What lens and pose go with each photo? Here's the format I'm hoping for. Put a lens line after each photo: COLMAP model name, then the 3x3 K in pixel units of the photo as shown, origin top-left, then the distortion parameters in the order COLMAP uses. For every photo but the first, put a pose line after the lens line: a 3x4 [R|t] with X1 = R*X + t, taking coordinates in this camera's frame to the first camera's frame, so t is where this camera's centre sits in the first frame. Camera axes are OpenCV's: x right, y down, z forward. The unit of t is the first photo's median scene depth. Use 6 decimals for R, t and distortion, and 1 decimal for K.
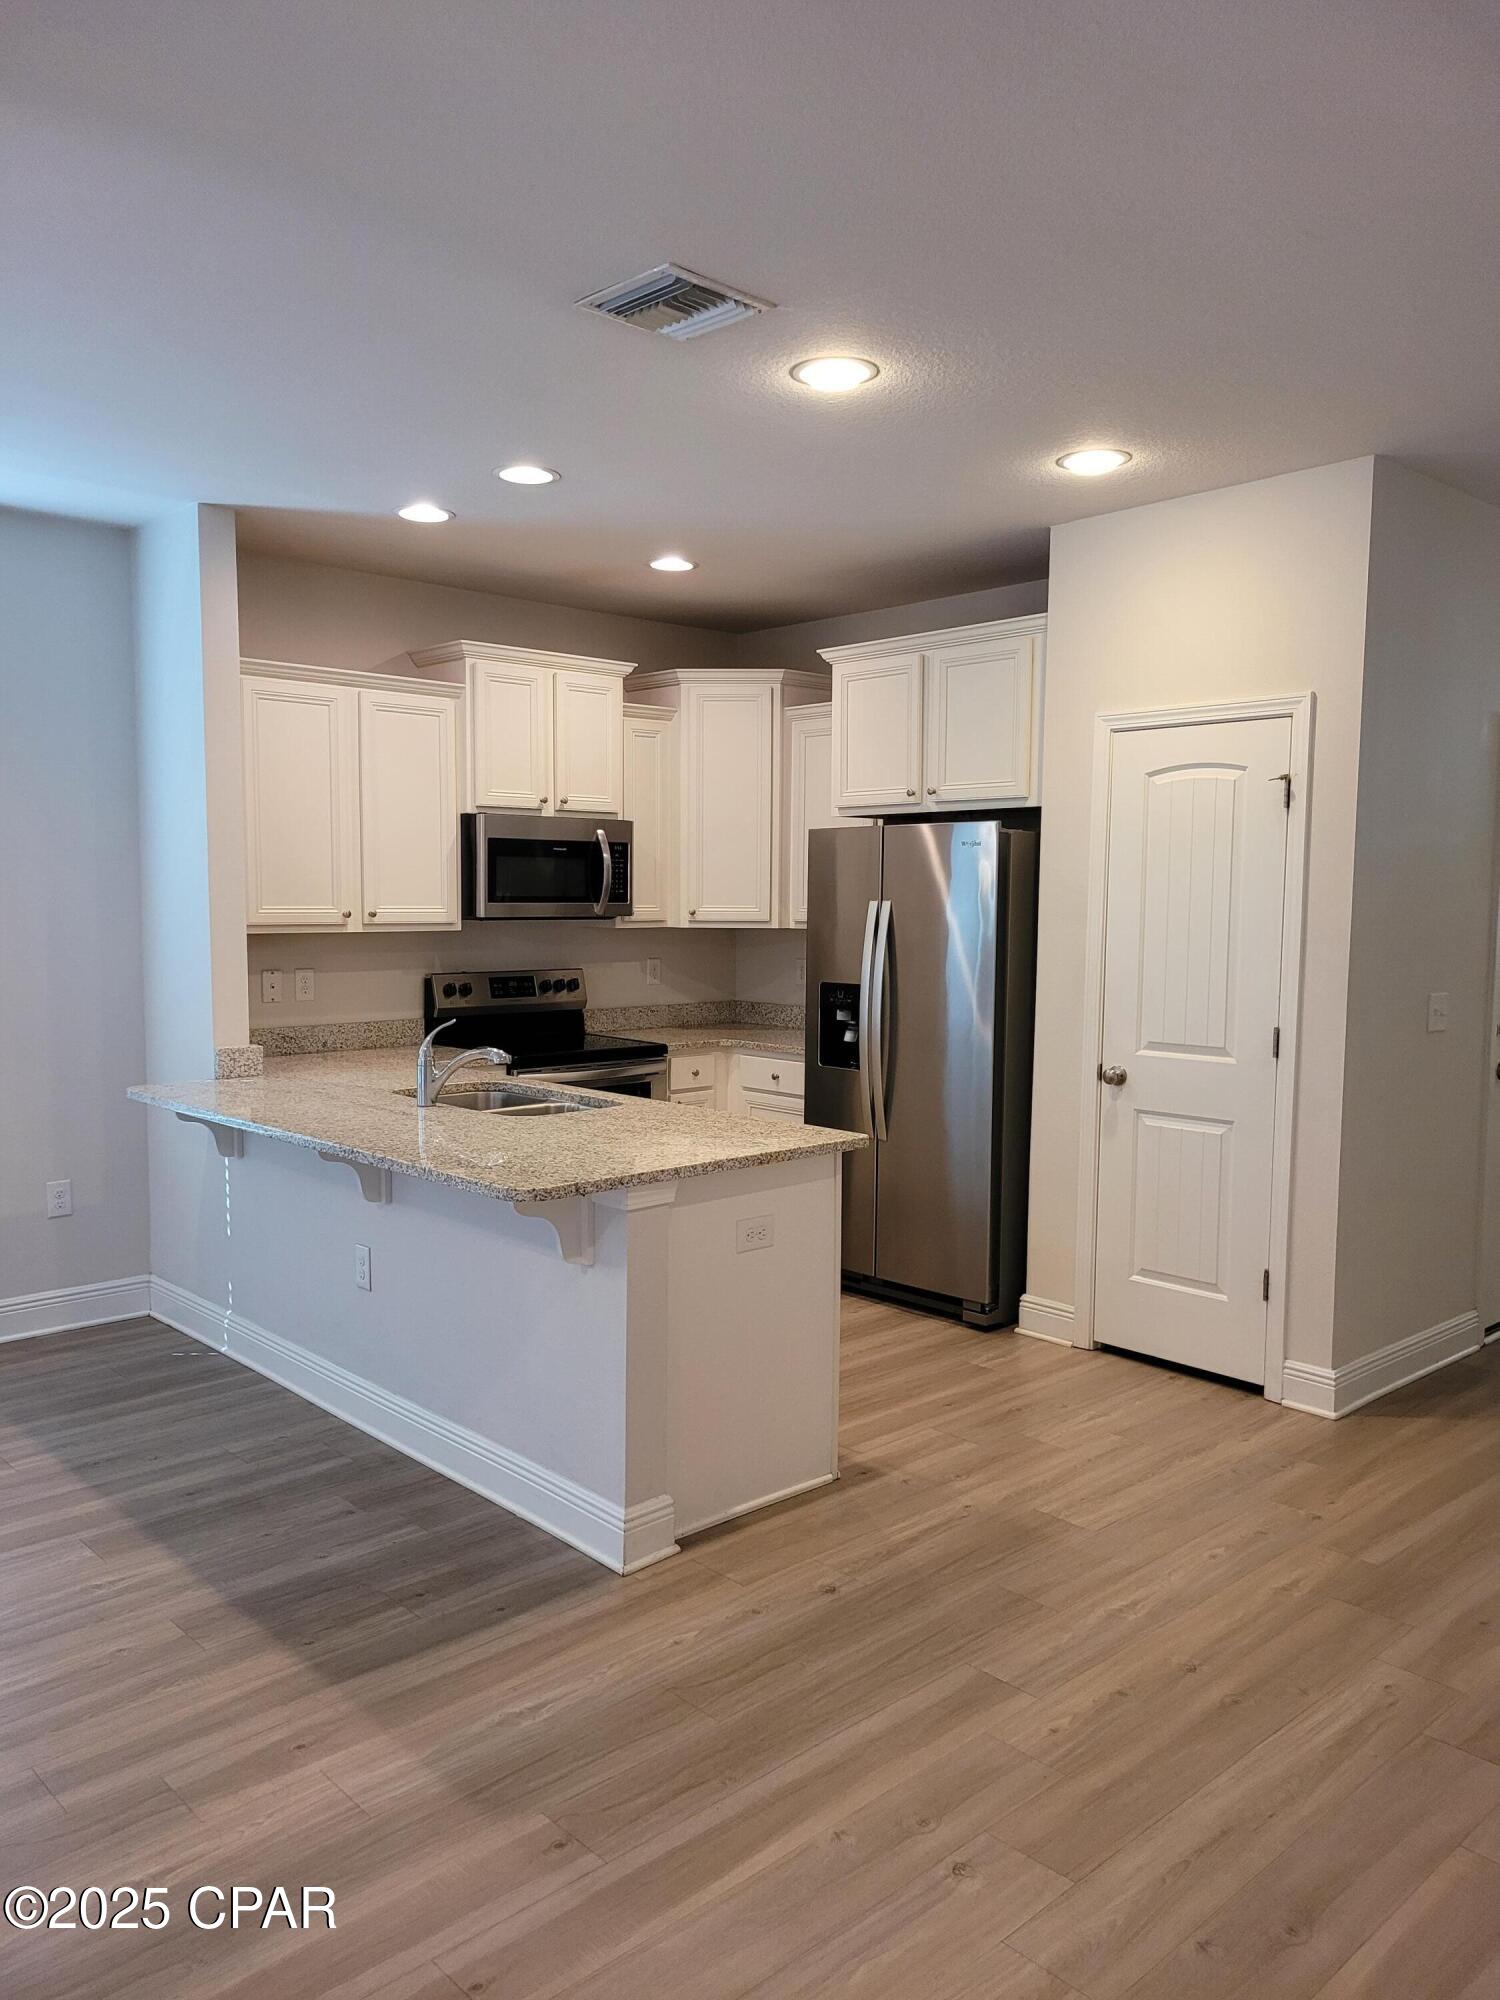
lens RADIAL K [[1491.7, 0, 746.5], [0, 1491.7, 1008.9], [0, 0, 1]] dist [0.041087, -0.016114]
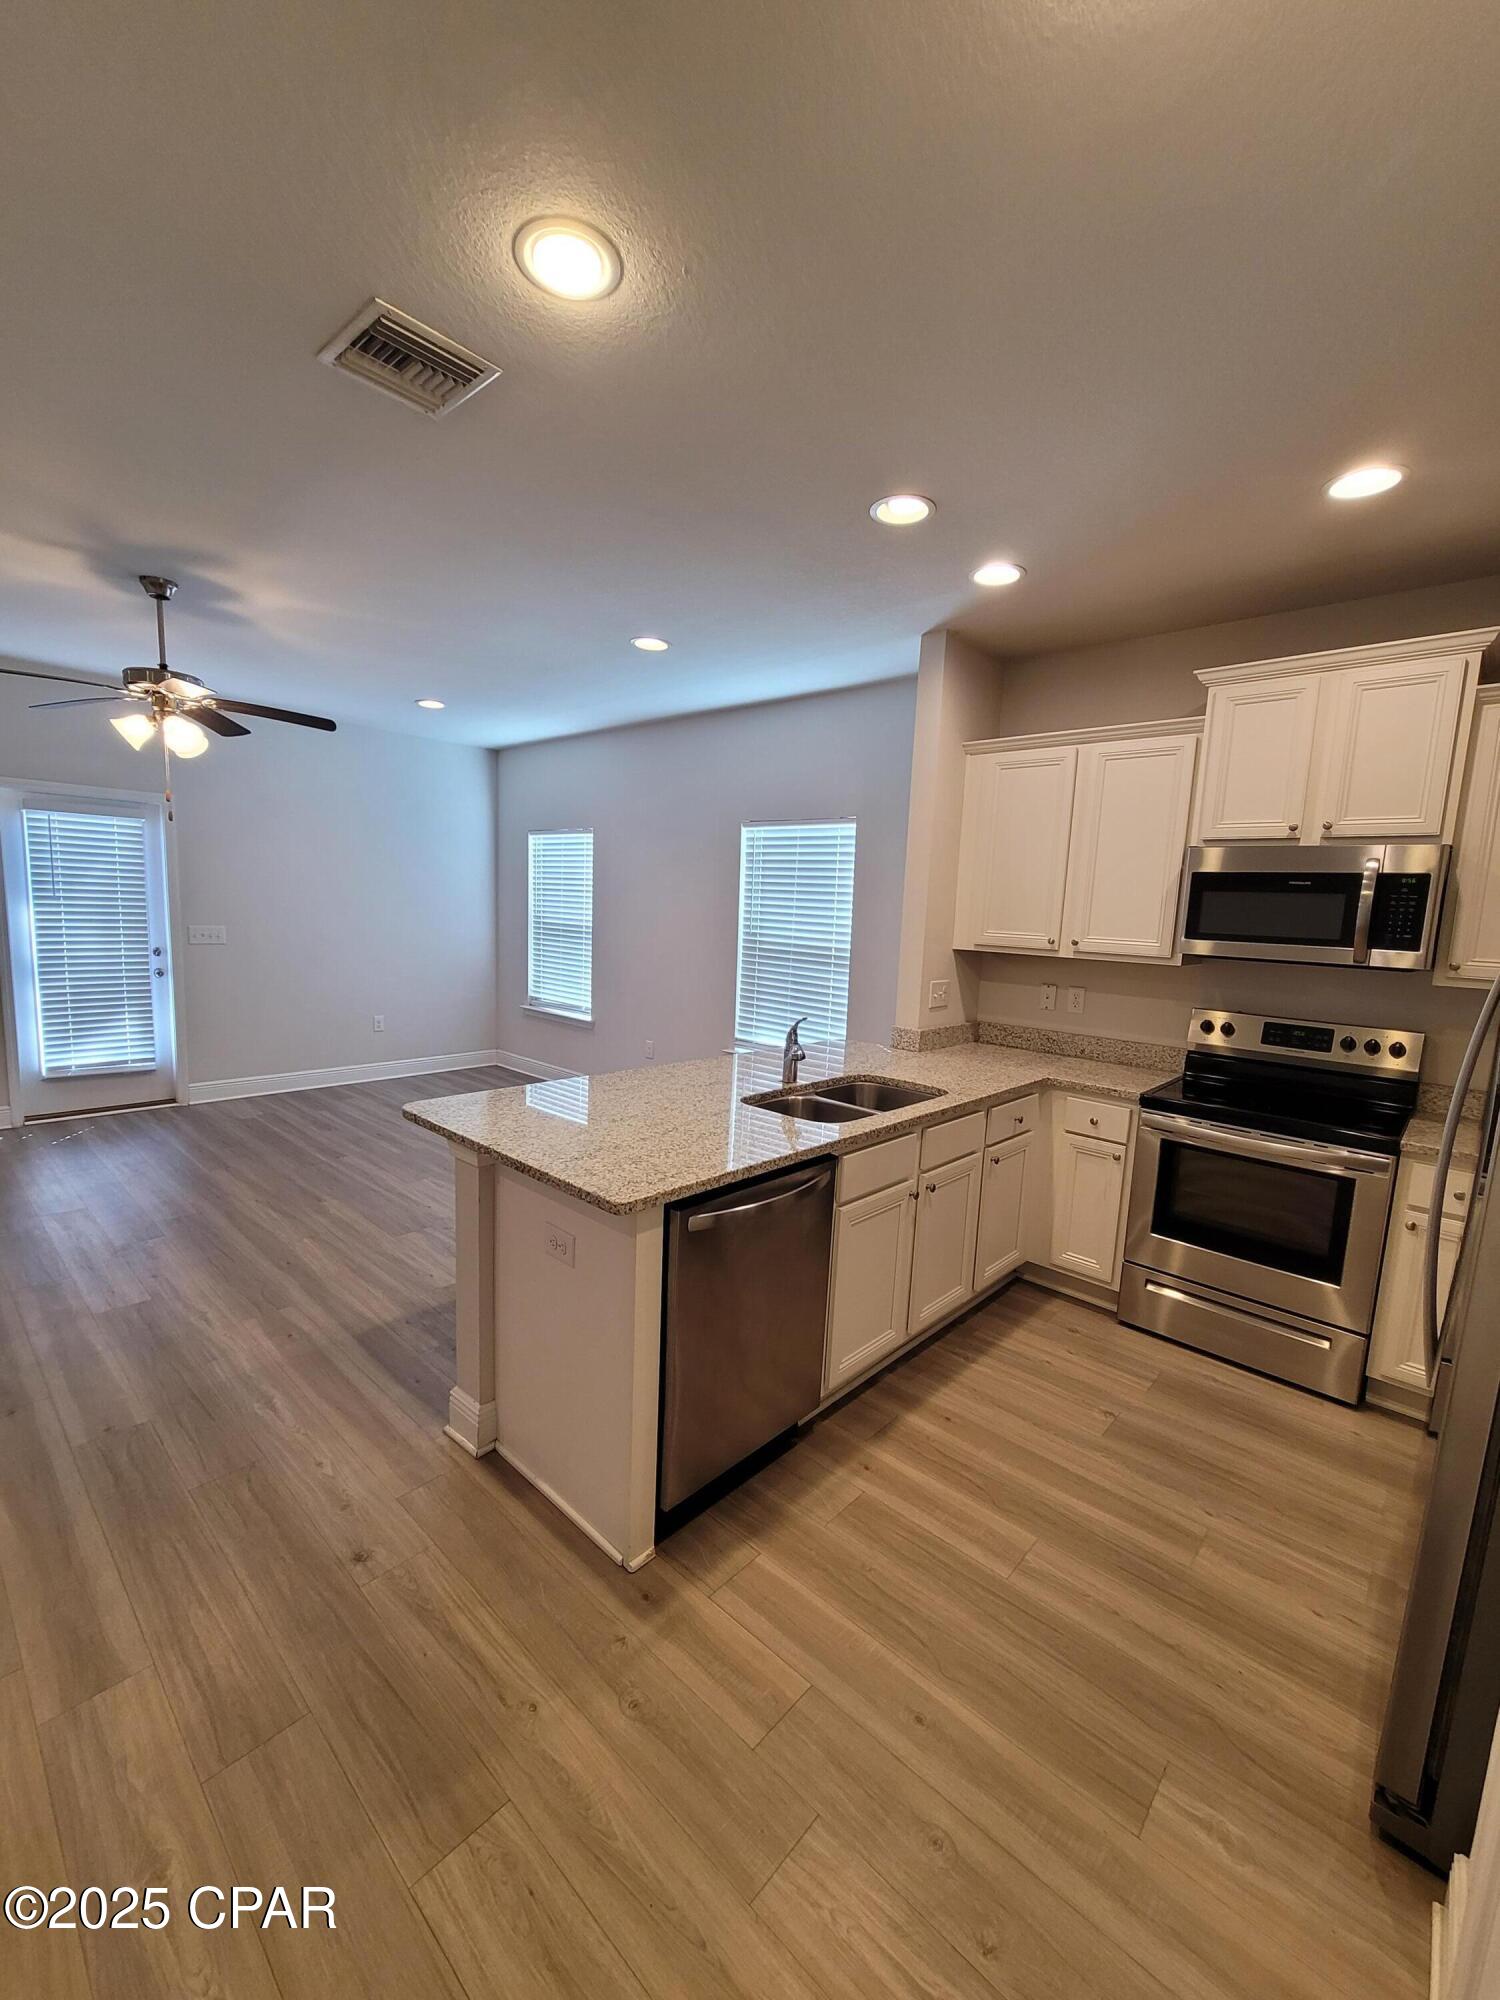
lens RADIAL K [[817.4, 0, 741.4], [0, 817.4, 1009.5], [0, 0, 1]] dist [0.001687, -0.000682]
pose [[0.075833, 0.125132, -0.989238, 0.505258], [-0.120233, 0.986003, 0.115506, -0.077542], [0.989845, 0.110180, 0.089816, 0.991187]]
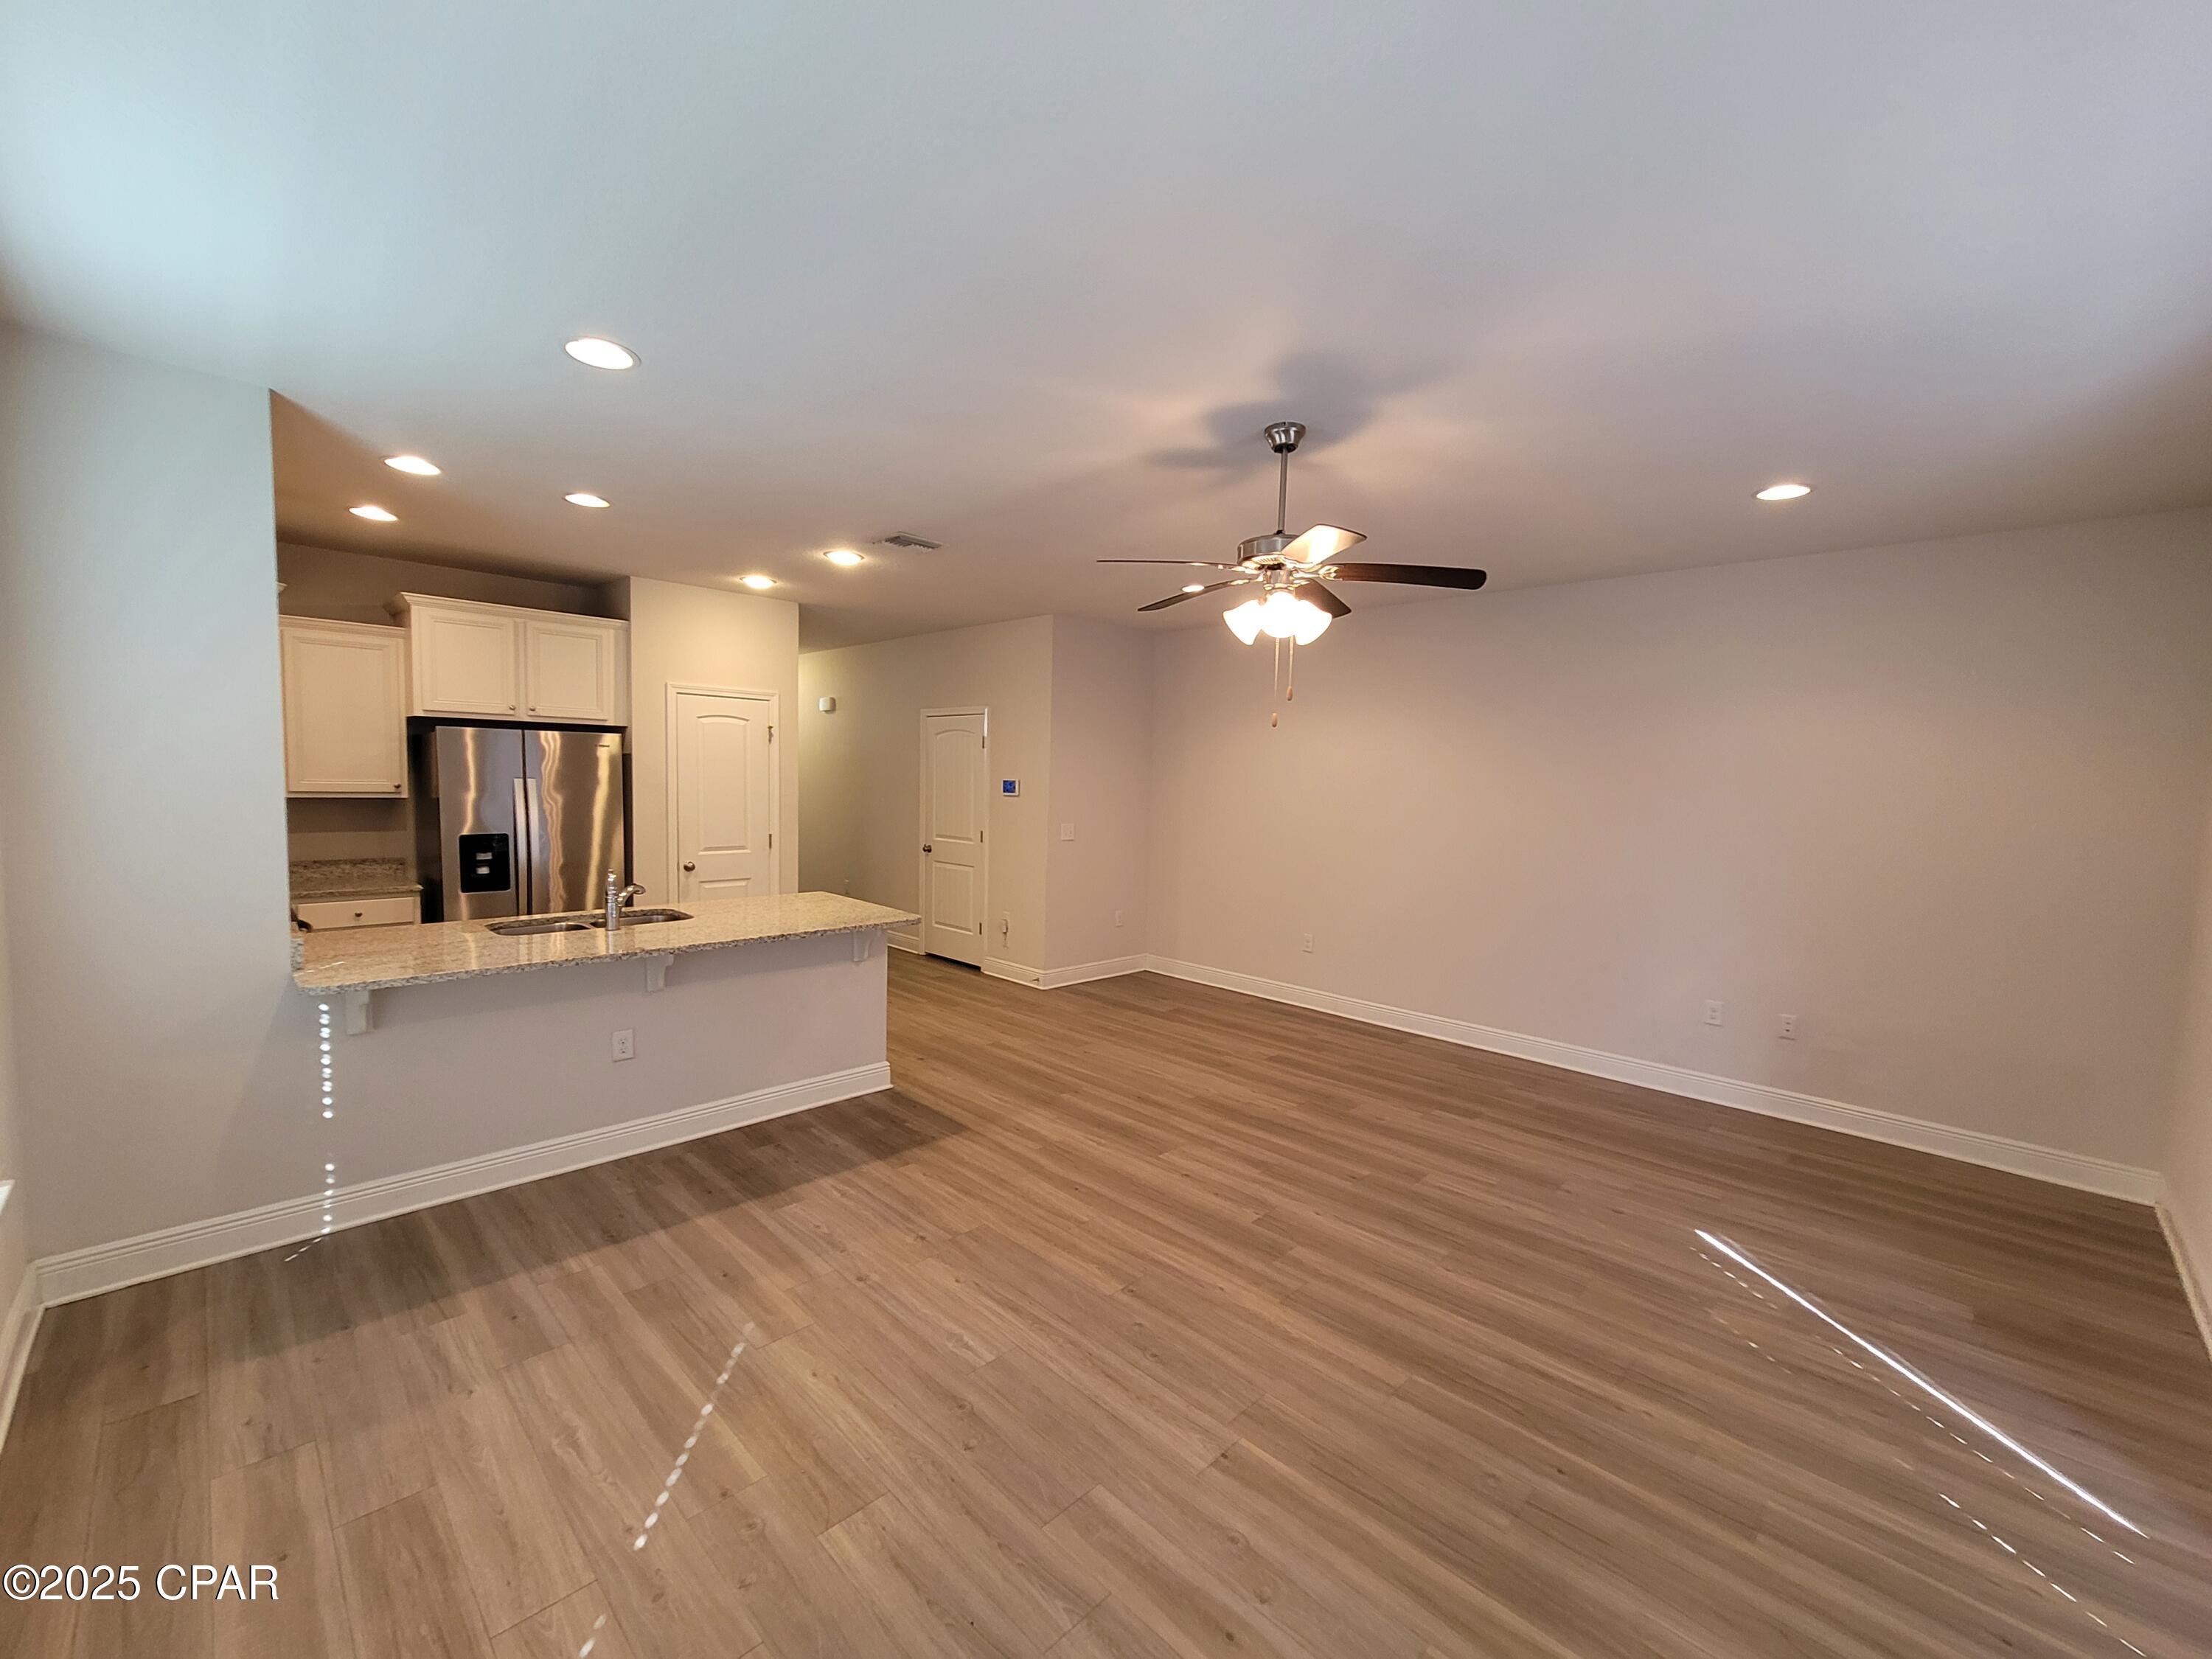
lens RADIAL K [[904.0, 0, 1123.0], [0, 904.0, 835.9], [0, 0, 1]] dist [0.001687, -0.000682]
pose [[-0.049693, -0.078582, 0.995668, -1.228786], [0.053416, 0.995264, 0.081216, -0.078957], [-0.997335, 0.057220, -0.045260, 0.598711]]
